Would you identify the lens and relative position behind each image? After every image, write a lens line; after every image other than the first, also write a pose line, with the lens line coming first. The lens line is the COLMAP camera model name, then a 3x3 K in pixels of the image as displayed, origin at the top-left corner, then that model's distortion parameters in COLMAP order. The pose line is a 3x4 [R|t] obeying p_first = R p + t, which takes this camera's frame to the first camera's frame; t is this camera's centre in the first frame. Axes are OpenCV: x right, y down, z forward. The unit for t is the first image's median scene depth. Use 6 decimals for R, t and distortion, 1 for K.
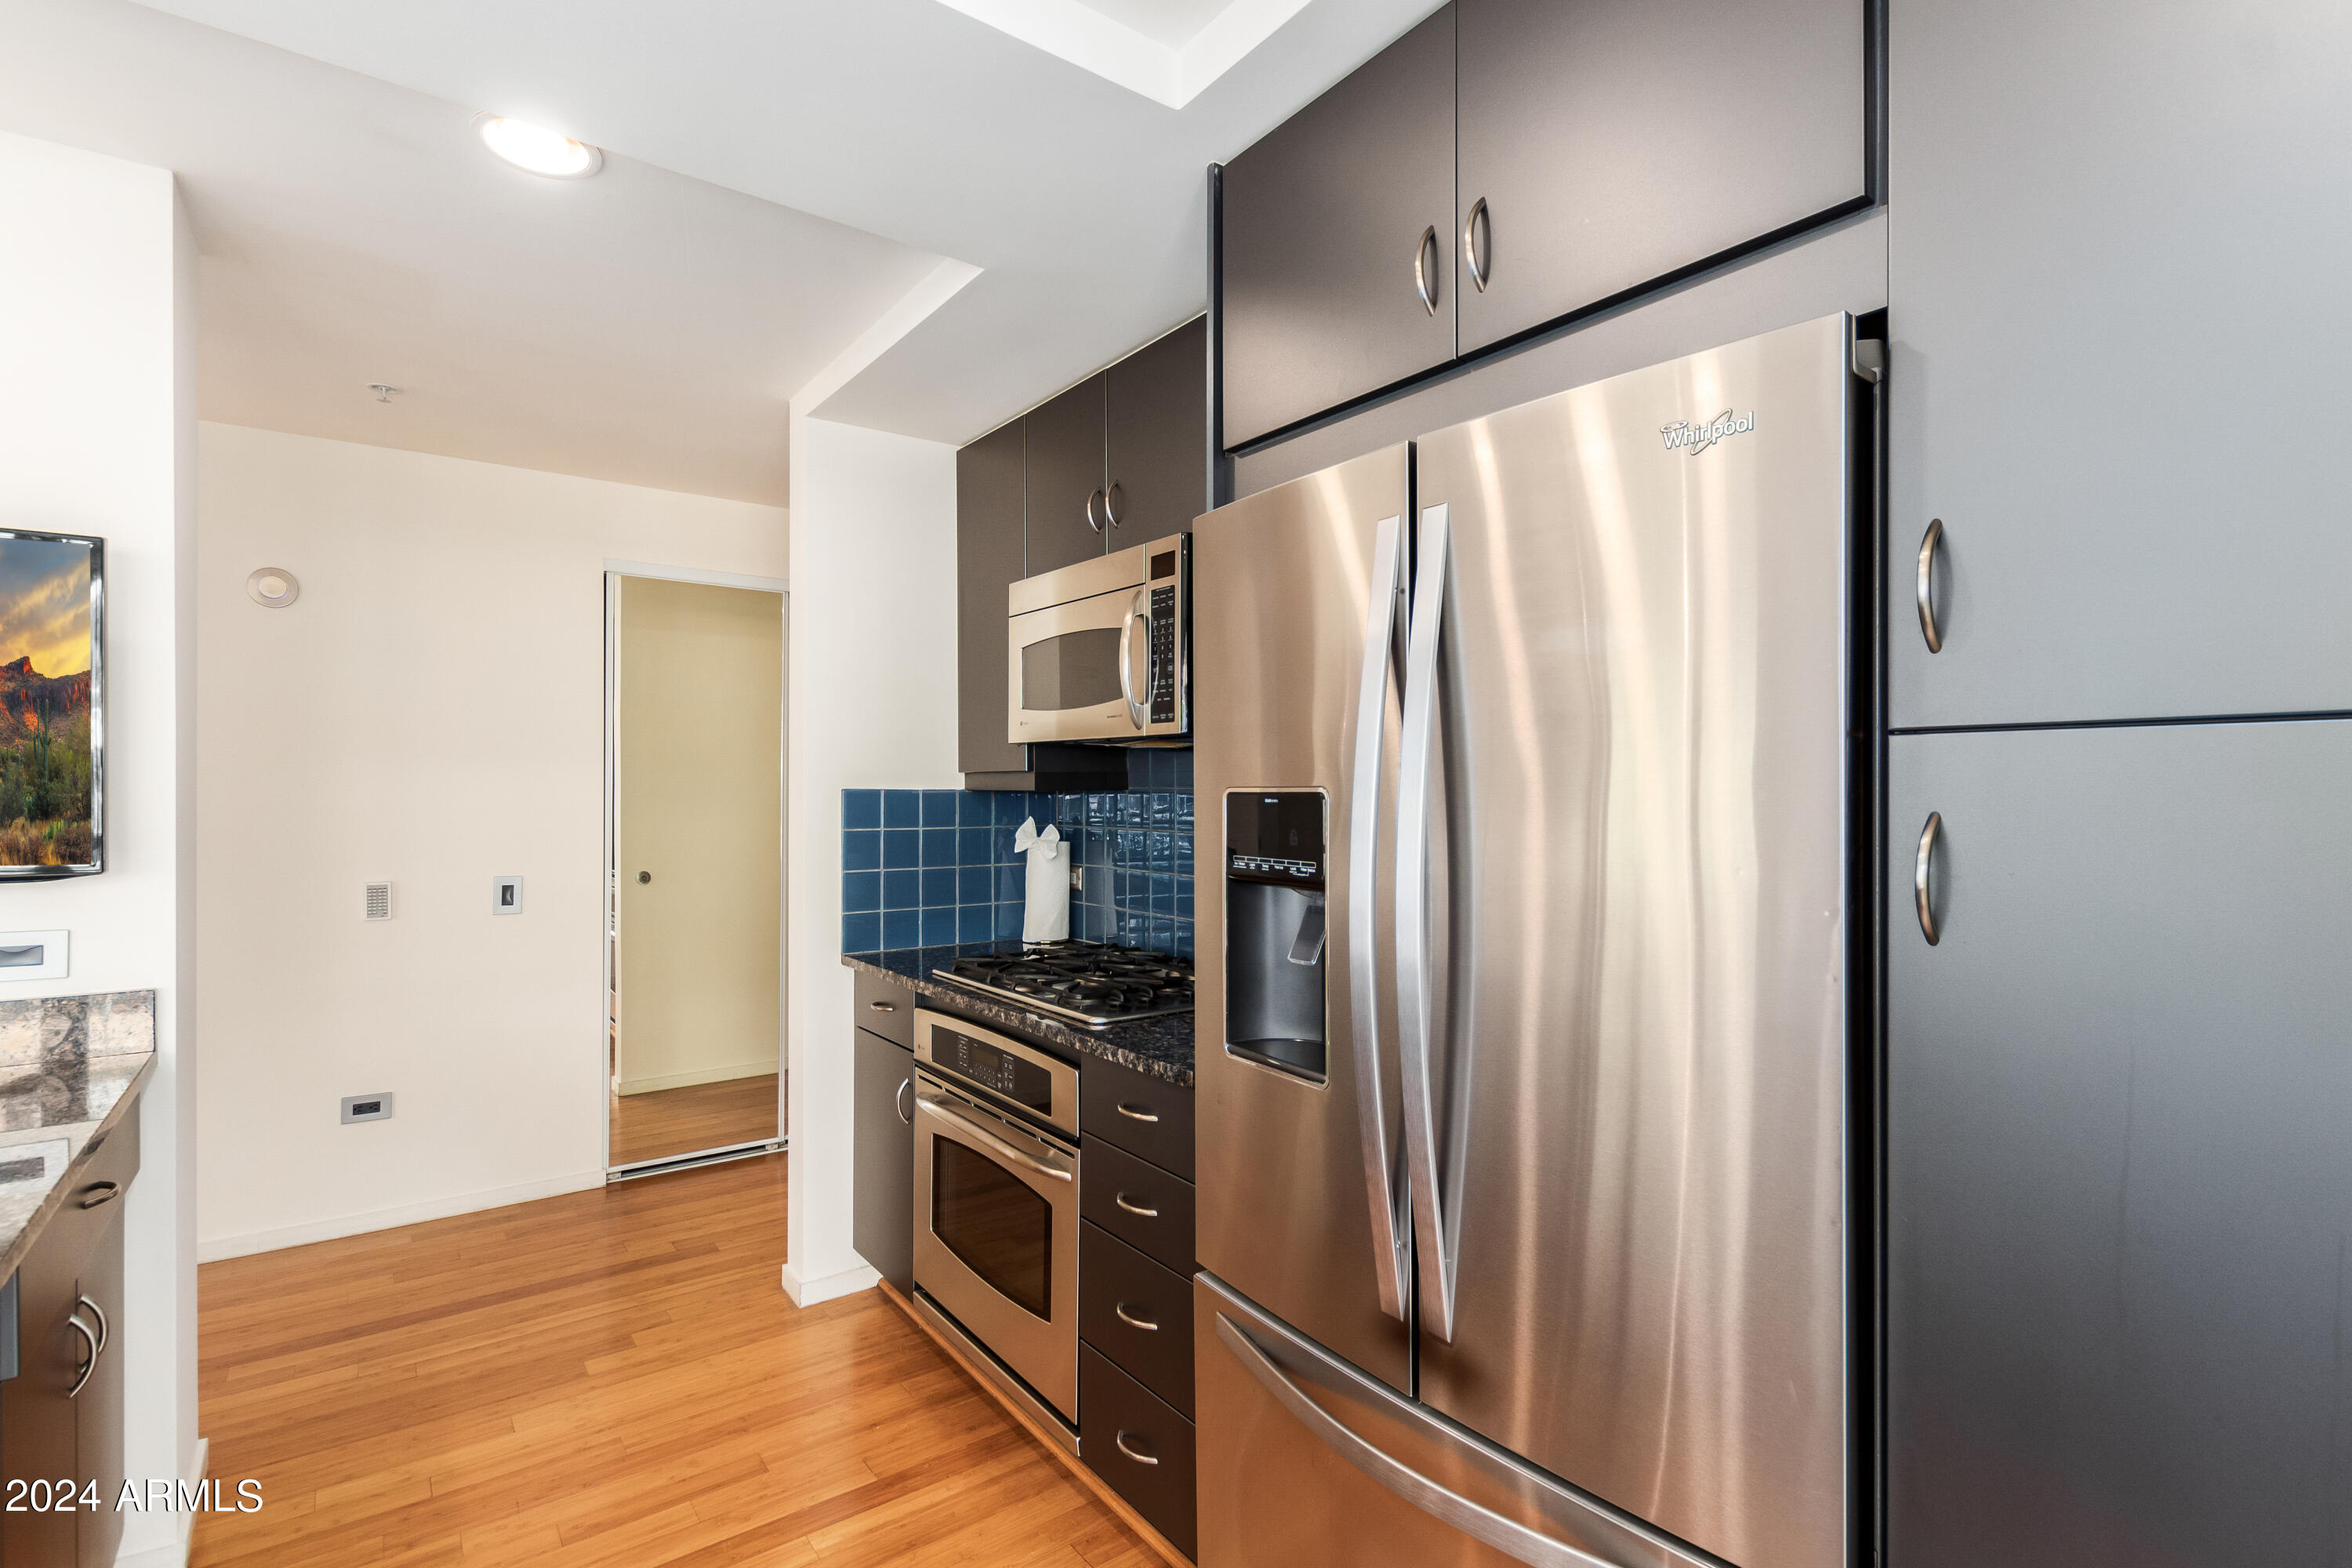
lens RADIAL K [[1105.5, 0, 1177.9], [0, 1105.5, 784.6], [0, 0, 1]] dist [0.014591, -0.007936]
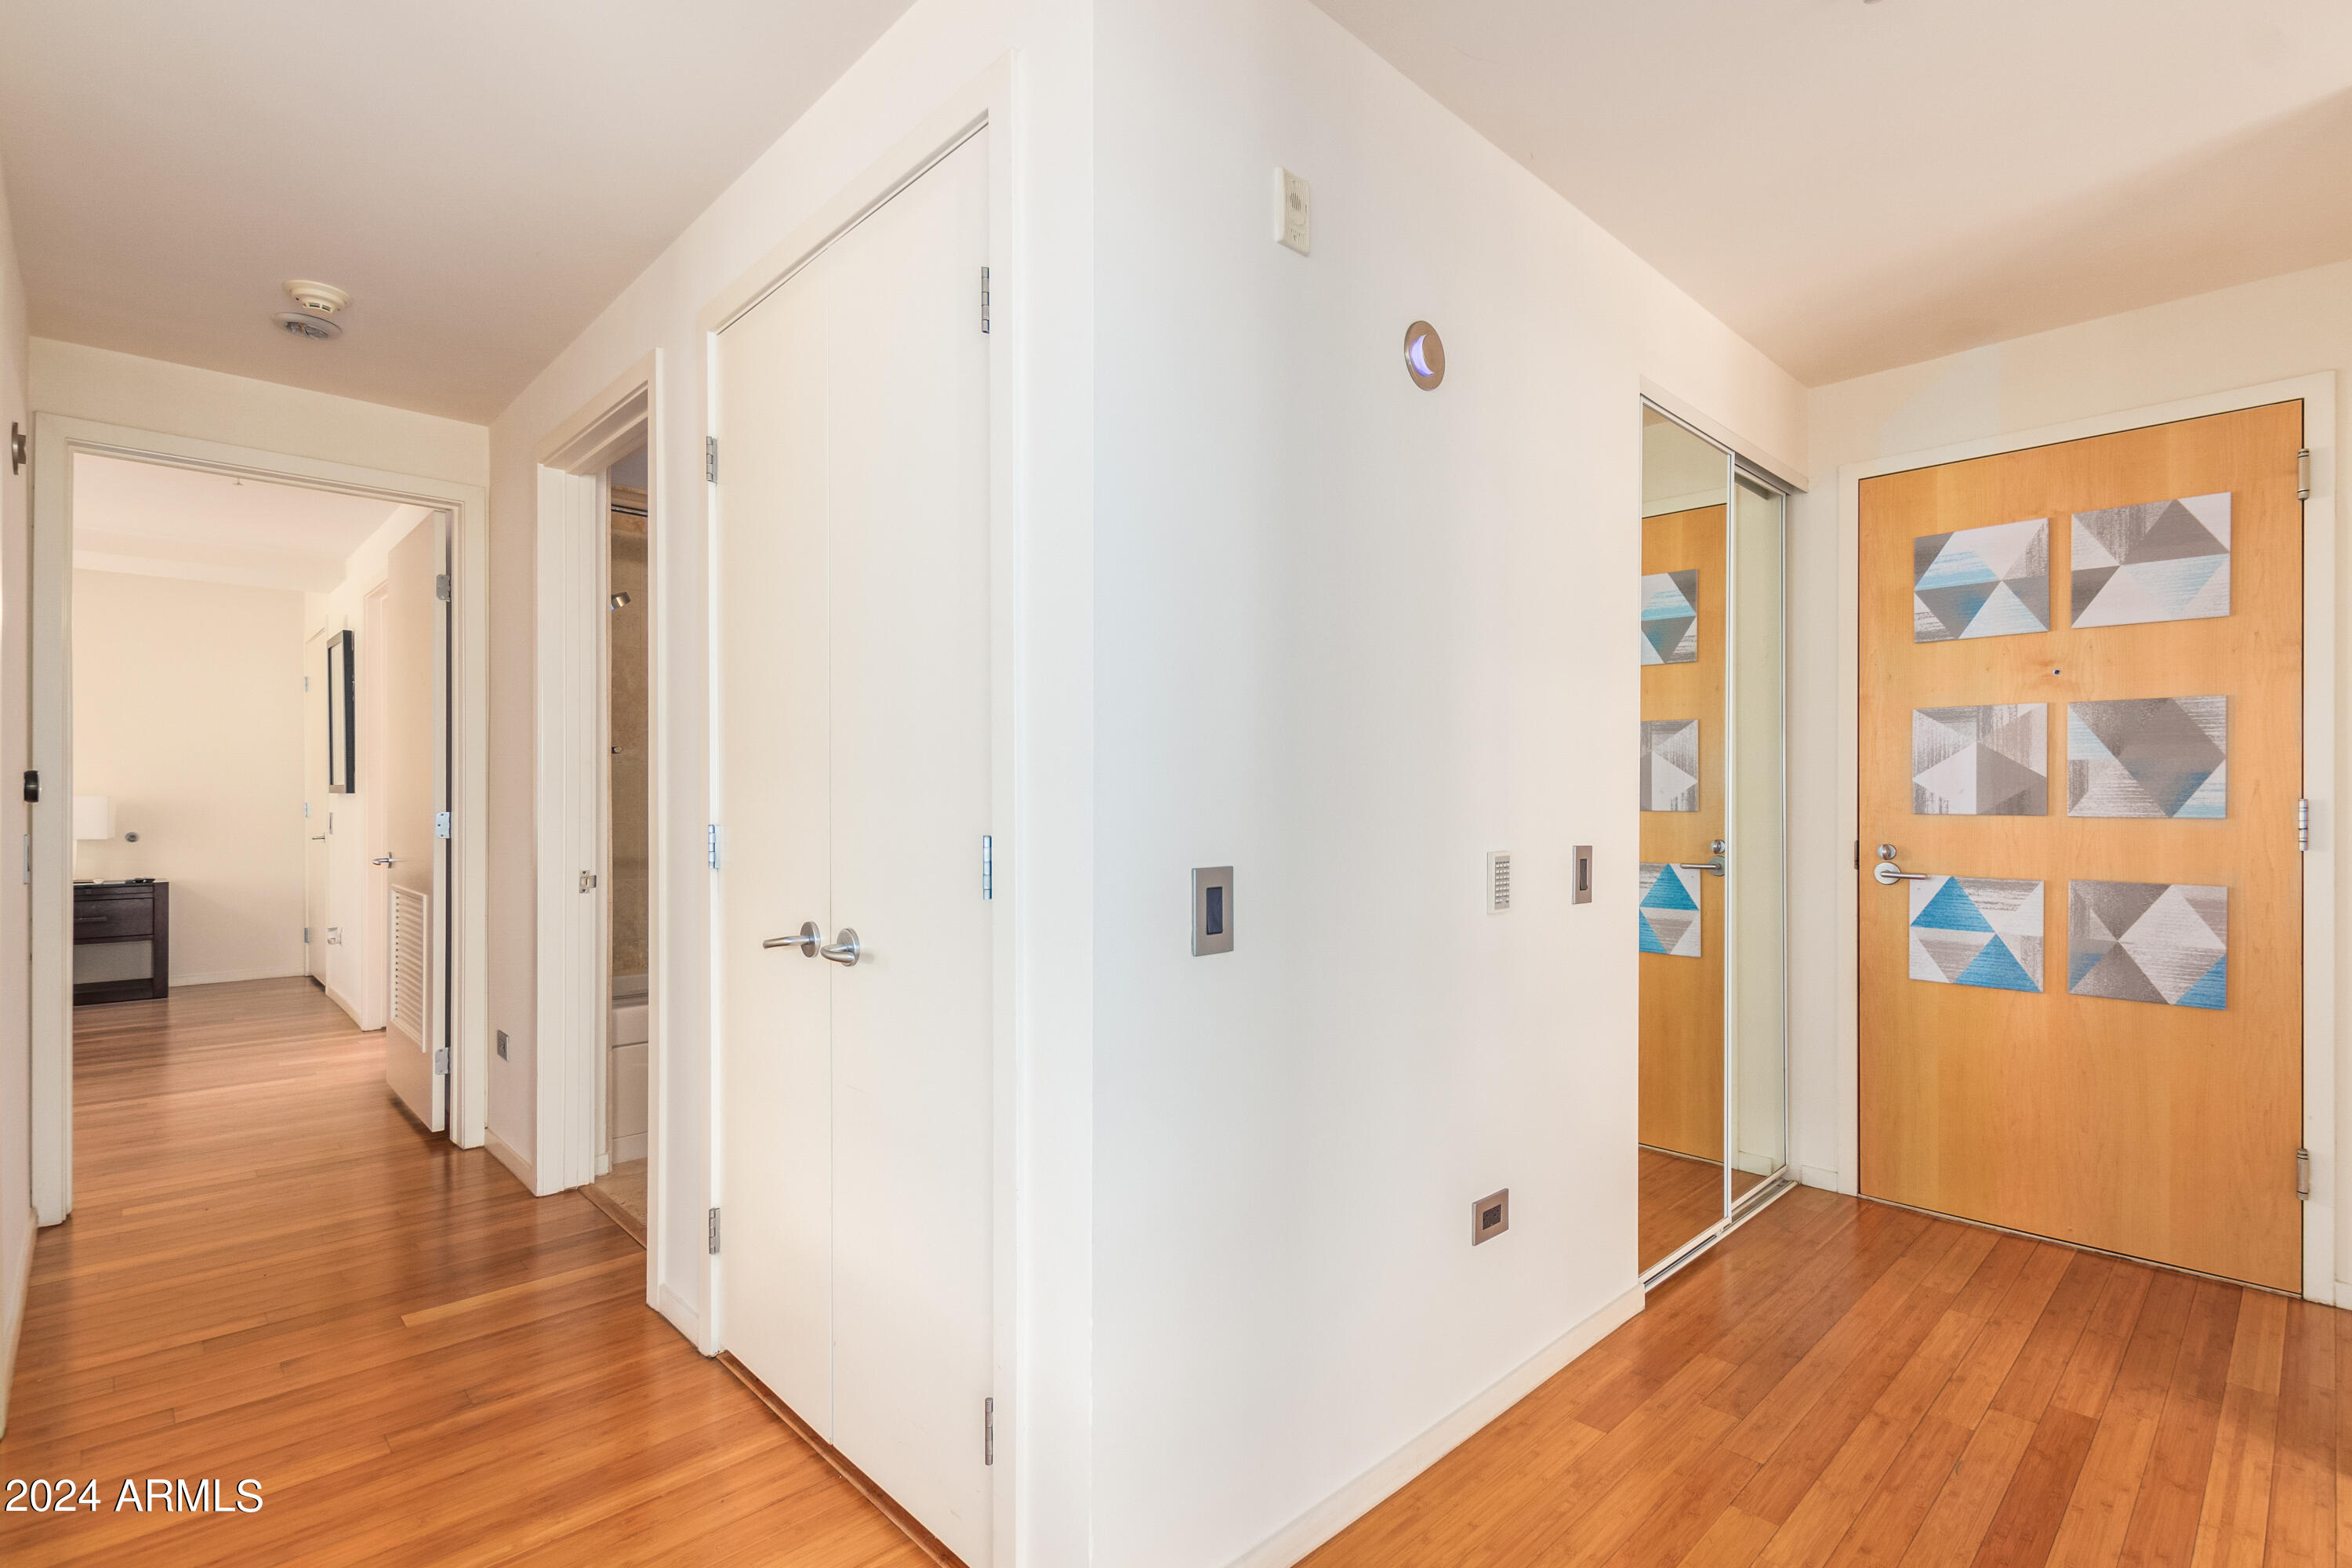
lens RADIAL K [[1105.5, 0, 1177.9], [0, 1105.5, 784.6], [0, 0, 1]] dist [0.014591, -0.007936]
pose [[0.991508, 0.006602, 0.129879, -0.995949], [-0.006804, 0.999976, 0.001112, 0.052129], [-0.129869, -0.001987, 0.991529, 0.415910]]
